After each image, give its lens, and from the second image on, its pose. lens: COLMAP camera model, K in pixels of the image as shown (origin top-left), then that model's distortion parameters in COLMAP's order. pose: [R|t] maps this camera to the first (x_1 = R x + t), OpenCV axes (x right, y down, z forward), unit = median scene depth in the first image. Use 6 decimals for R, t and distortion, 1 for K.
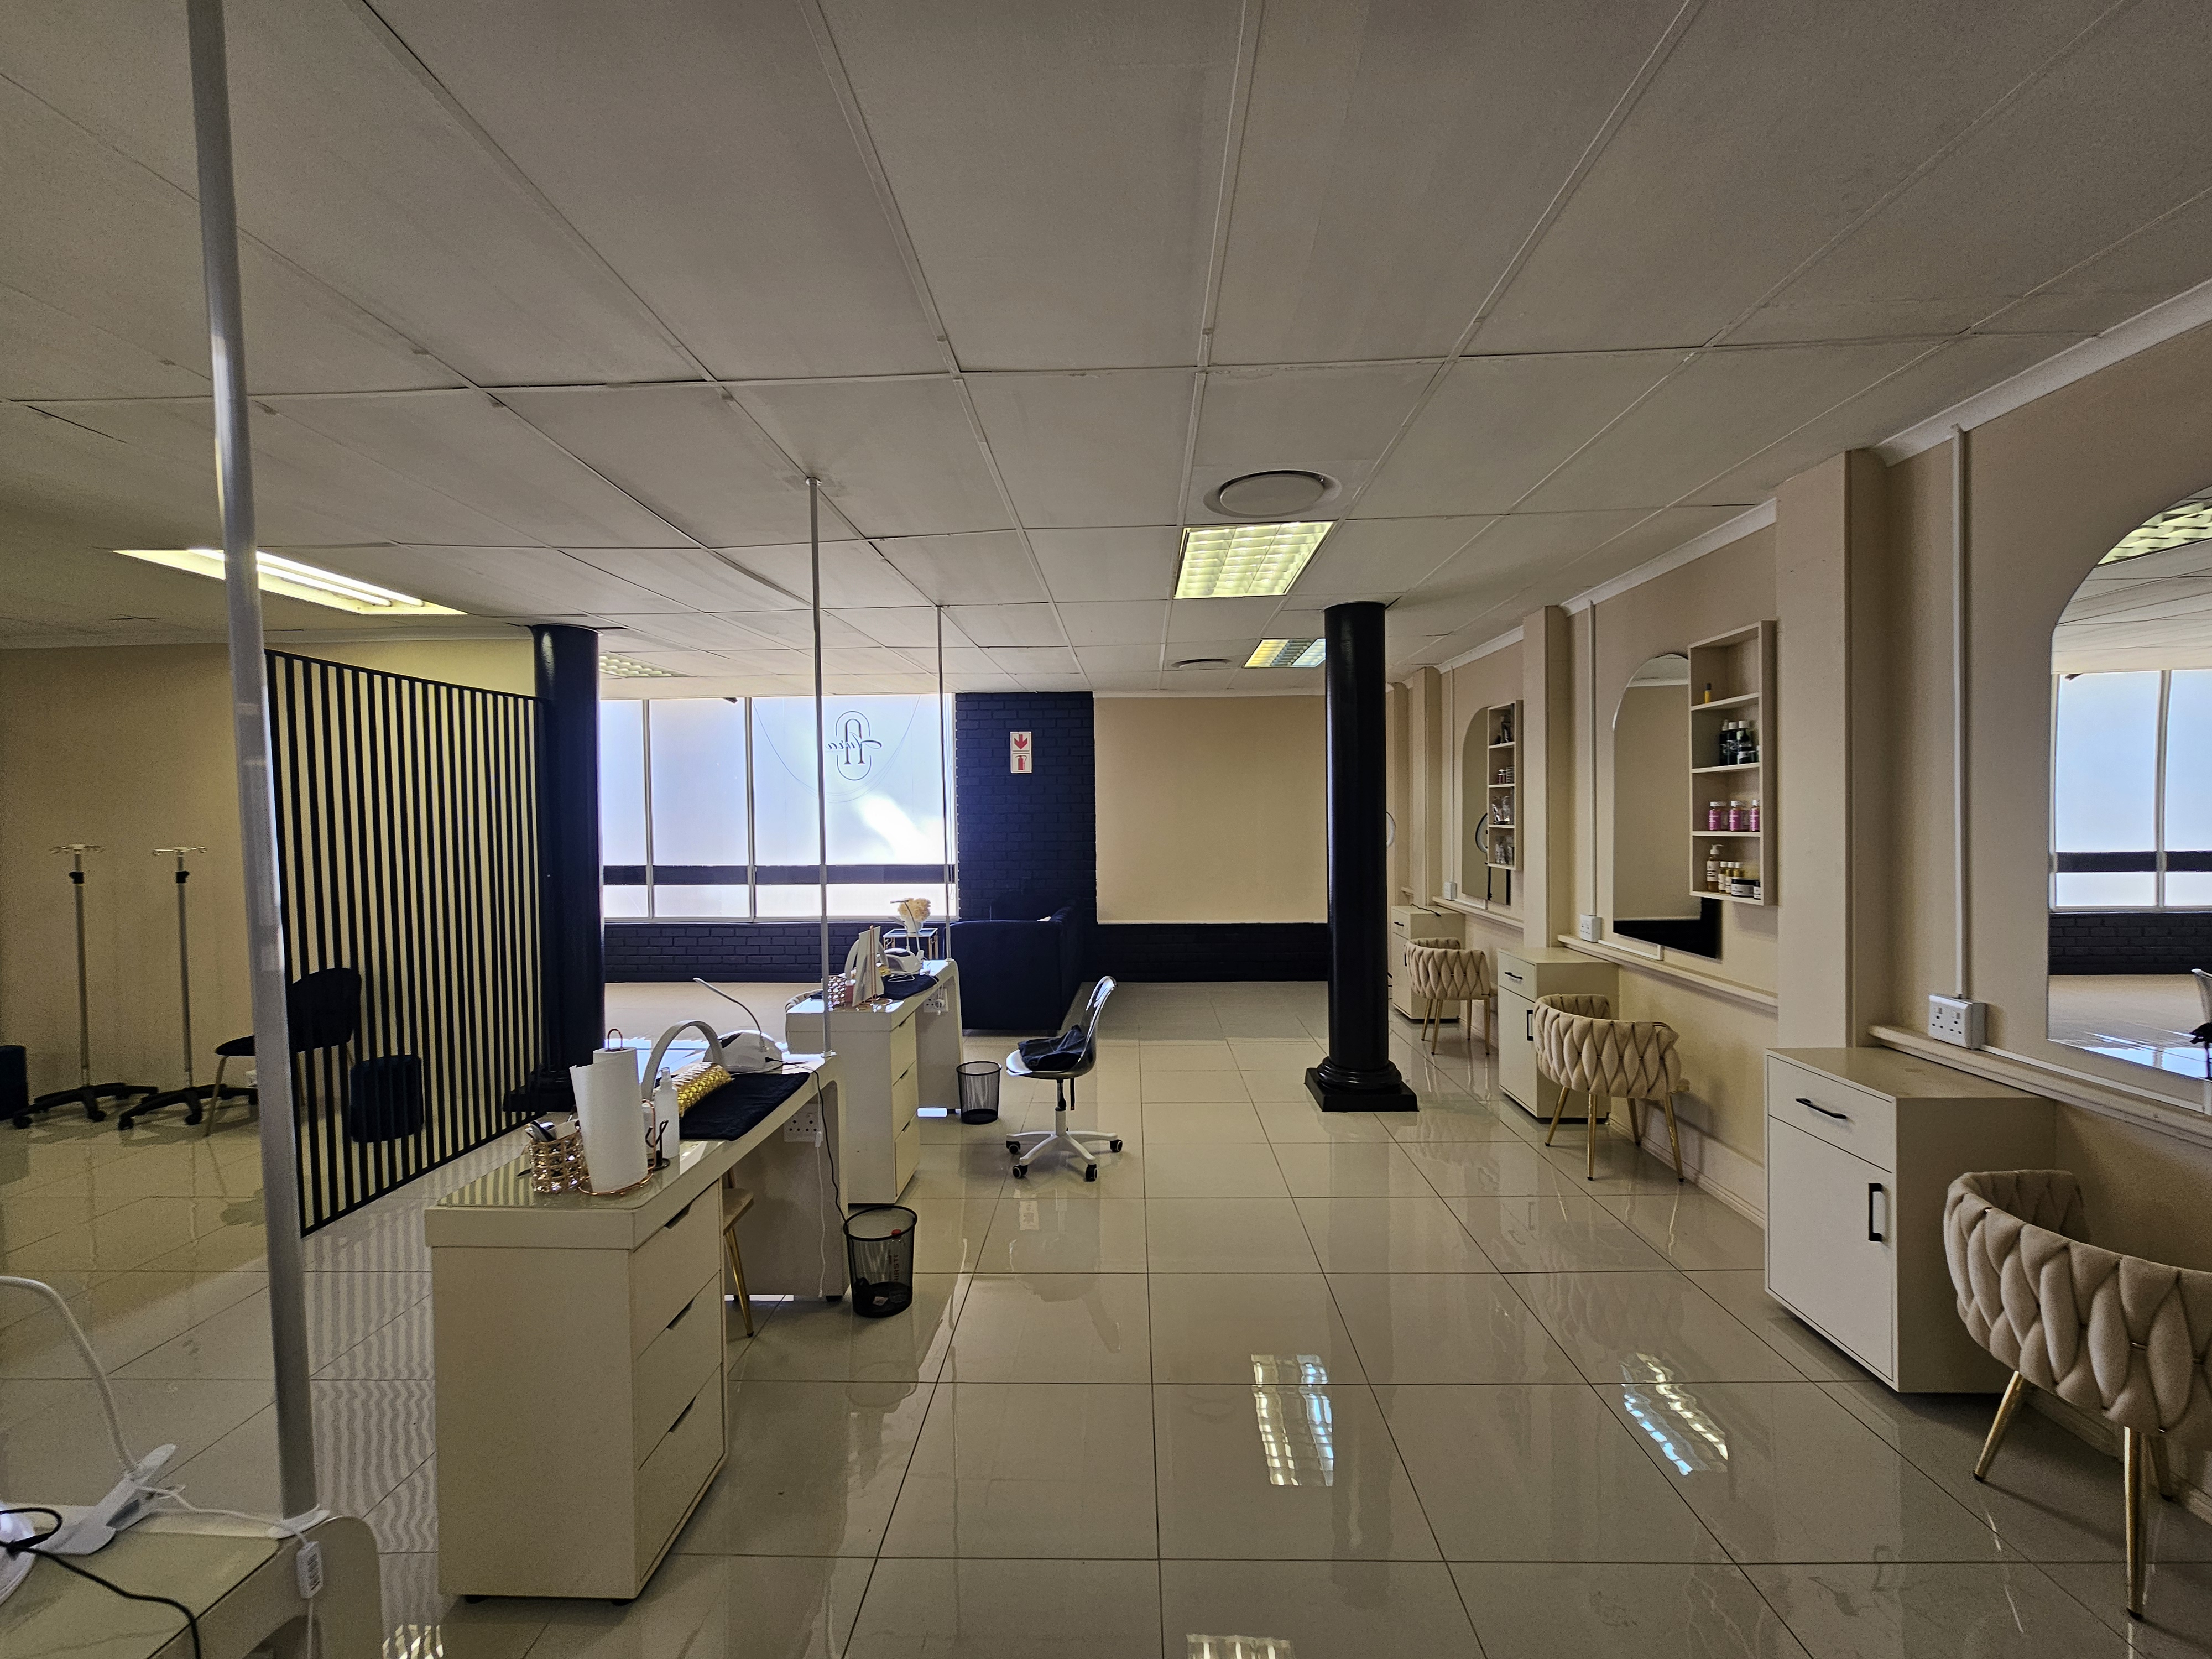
lens RADIAL K [[890.4, 0, 1106.0], [0, 890.4, 829.5], [0, 0, 1]] dist [-0.003363, 0.000061]
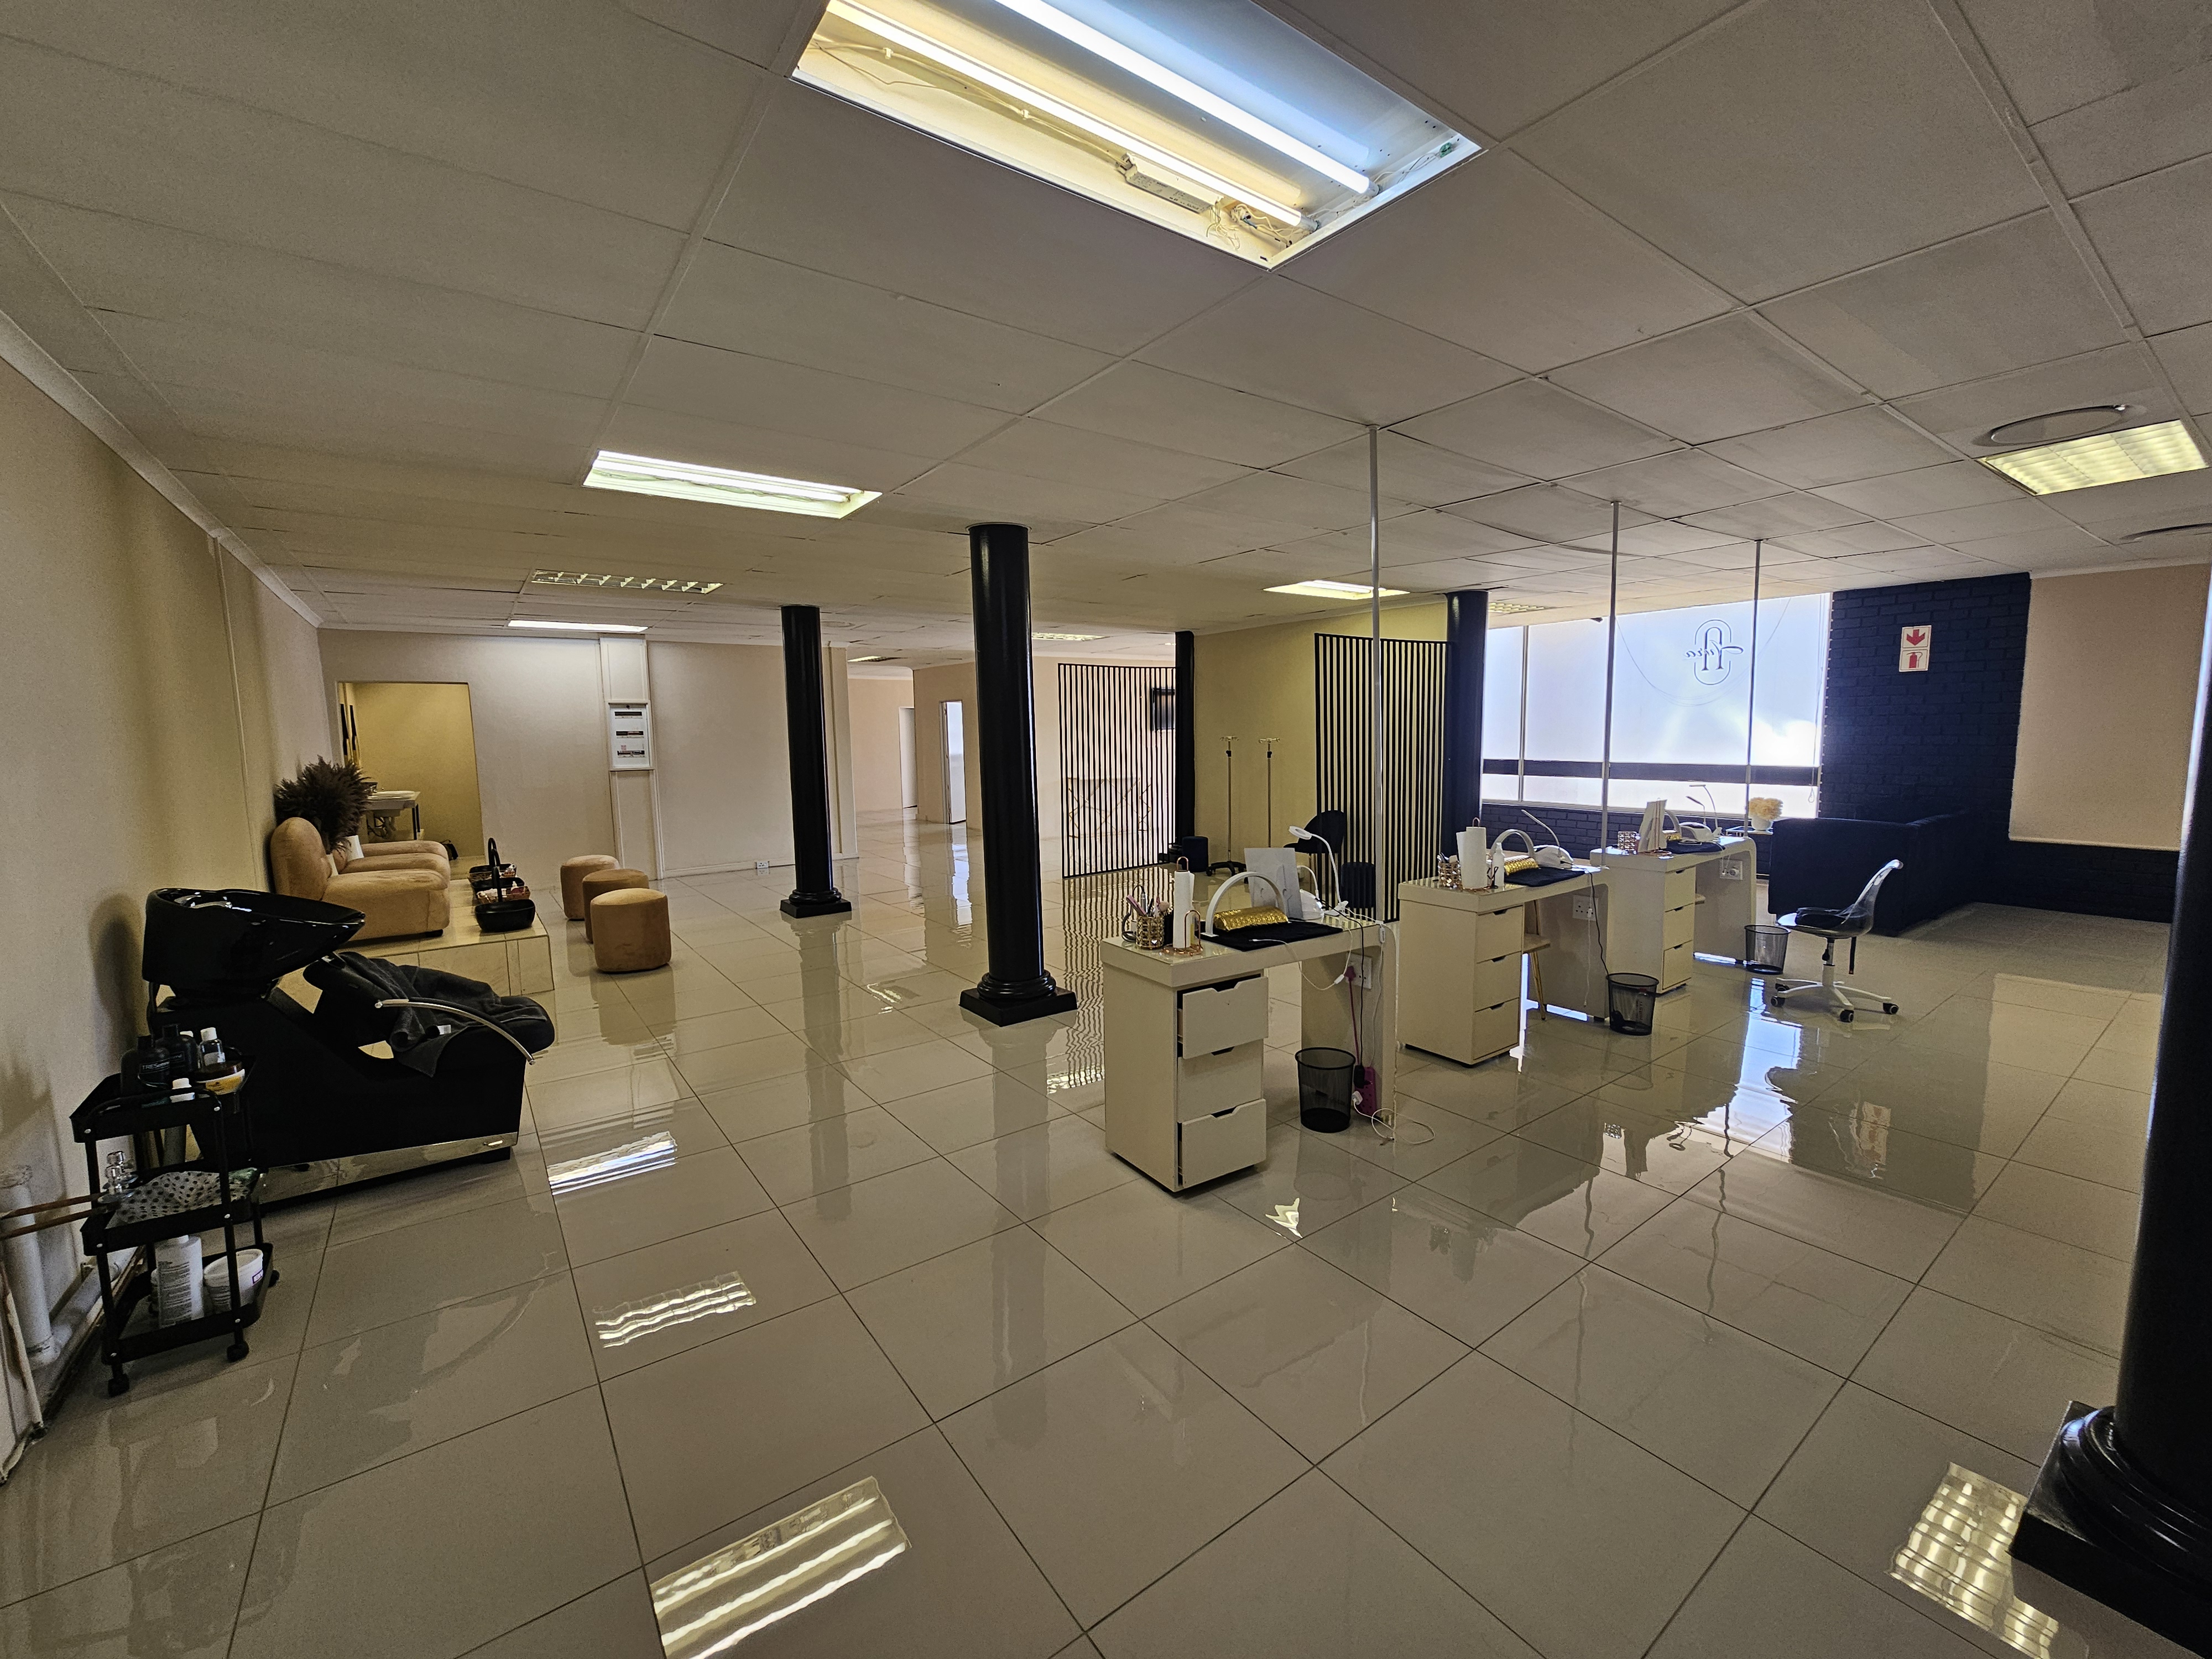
lens RADIAL K [[901.9, 0, 1106.0], [0, 901.9, 829.5], [0, 0, 1]] dist [-0.000529, -0.000173]
pose [[0.605406, 0.090144, -0.790796, 0.195412], [-0.006624, 0.994102, 0.108249, 0.005839], [0.795890, -0.060296, 0.602432, -0.317545]]
